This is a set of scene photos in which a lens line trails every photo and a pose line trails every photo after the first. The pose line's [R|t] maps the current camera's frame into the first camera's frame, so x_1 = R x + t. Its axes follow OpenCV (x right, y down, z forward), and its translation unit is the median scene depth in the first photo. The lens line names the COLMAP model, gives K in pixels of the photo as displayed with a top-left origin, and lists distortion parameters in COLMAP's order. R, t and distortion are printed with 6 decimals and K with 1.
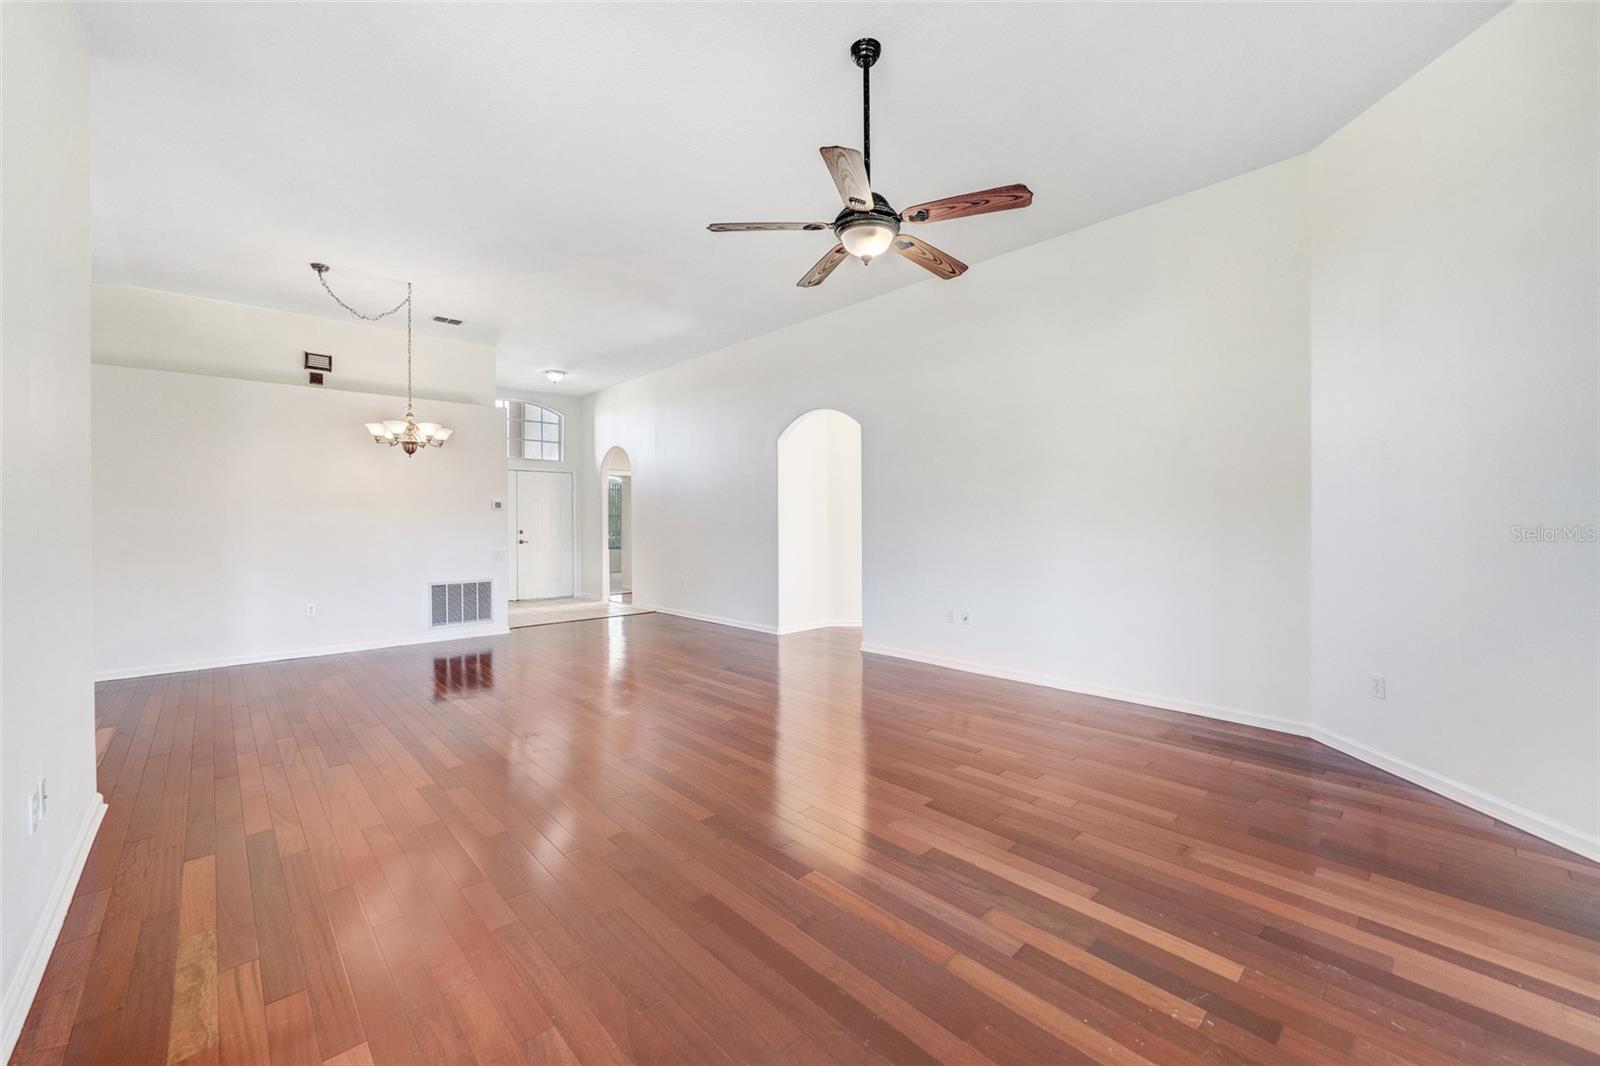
lens RADIAL K [[629.0, 0, 787.5], [0, 629.0, 523.7], [0, 0, 1]] dist [-0.016789, 0.002960]
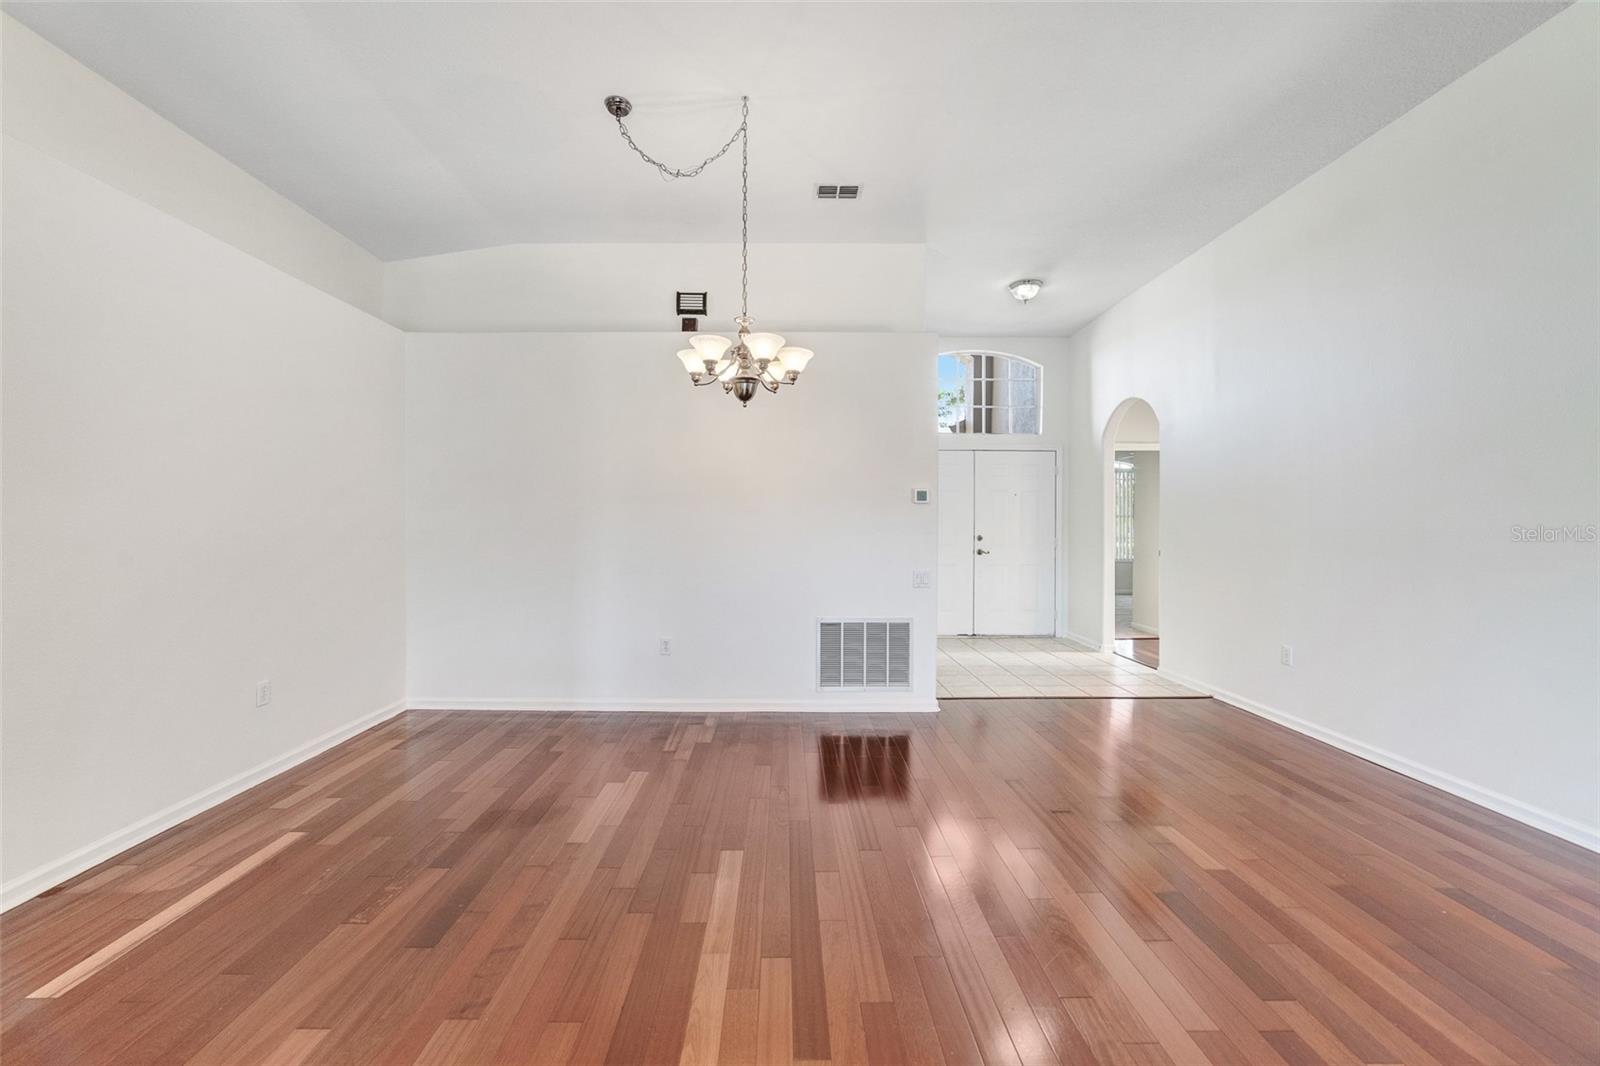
lens RADIAL K [[629.0, 0, 788.9], [0, 629.0, 526.3], [0, 0, 1]] dist [-0.016789, 0.002960]
pose [[0.735746, 0.010672, -0.677174, -0.153340], [-0.008977, 0.999942, 0.006006, -0.003010], [0.677198, 0.001661, 0.735799, 0.488490]]
